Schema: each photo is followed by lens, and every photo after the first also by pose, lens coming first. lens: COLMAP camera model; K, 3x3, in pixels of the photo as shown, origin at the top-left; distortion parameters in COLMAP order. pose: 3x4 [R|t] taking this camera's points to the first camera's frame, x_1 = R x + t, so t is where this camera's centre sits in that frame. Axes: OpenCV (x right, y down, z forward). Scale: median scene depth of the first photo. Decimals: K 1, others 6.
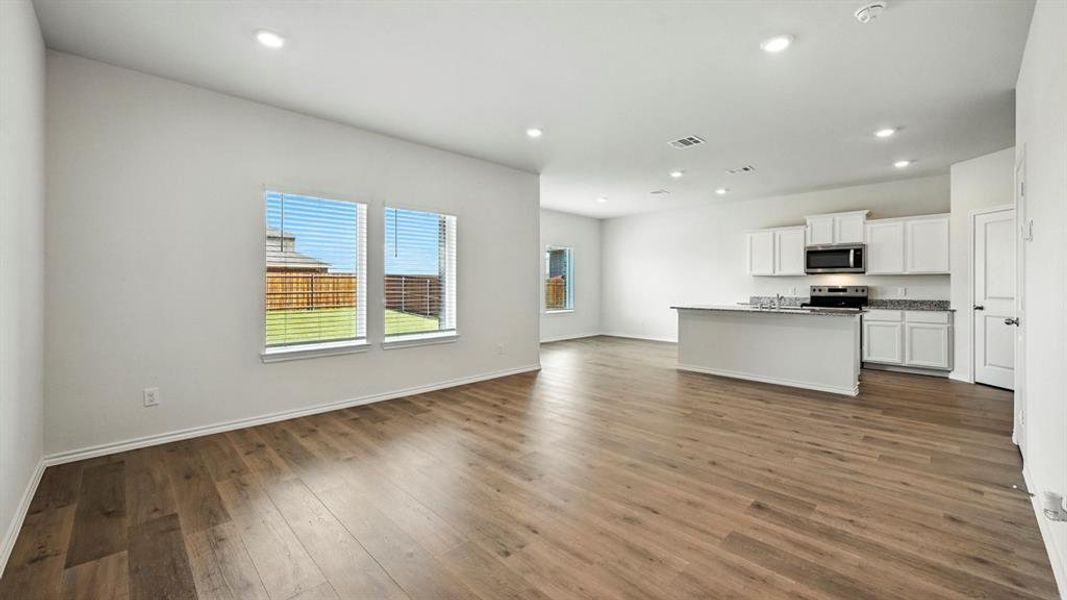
lens RADIAL K [[421.4, 0, 543.2], [0, 421.4, 282.0], [0, 0, 1]] dist [-0.003321, -0.000095]
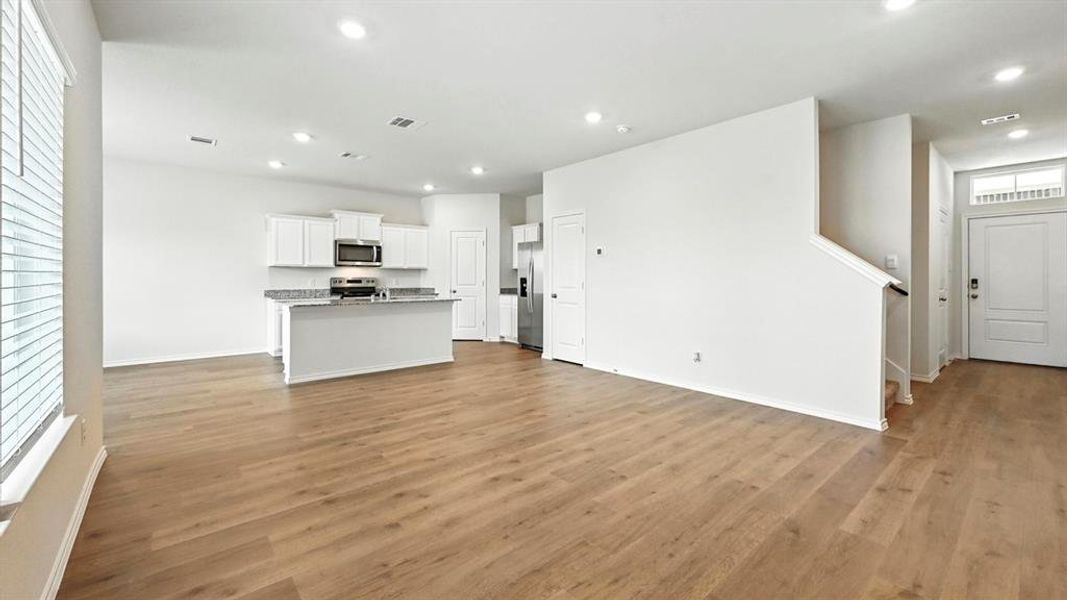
lens RADIAL K [[426.8, 0, 536.8], [0, 426.8, 282.5], [0, 0, 1]] dist [-0.030788, -0.000003]
pose [[0.077685, -0.012748, 0.996896, -0.713029], [-0.006695, 0.999889, 0.013308, 0.007860], [-0.996955, -0.007708, 0.077591, 0.798404]]
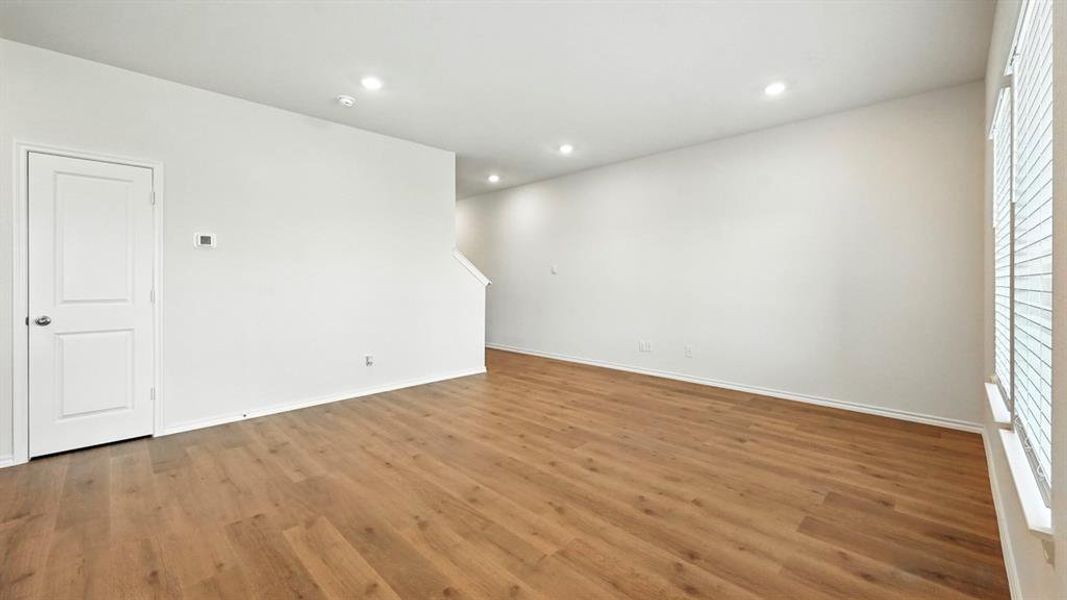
lens RADIAL K [[423.0, 0, 545.0], [0, 423.0, 285.0], [0, 0, 1]] dist [-0.000253, -0.000061]
pose [[-0.999917, -0.000952, -0.012822, 0.049719], [-0.001050, 0.999970, 0.007642, 0.008677], [0.012814, 0.007655, -0.999889, 1.643939]]
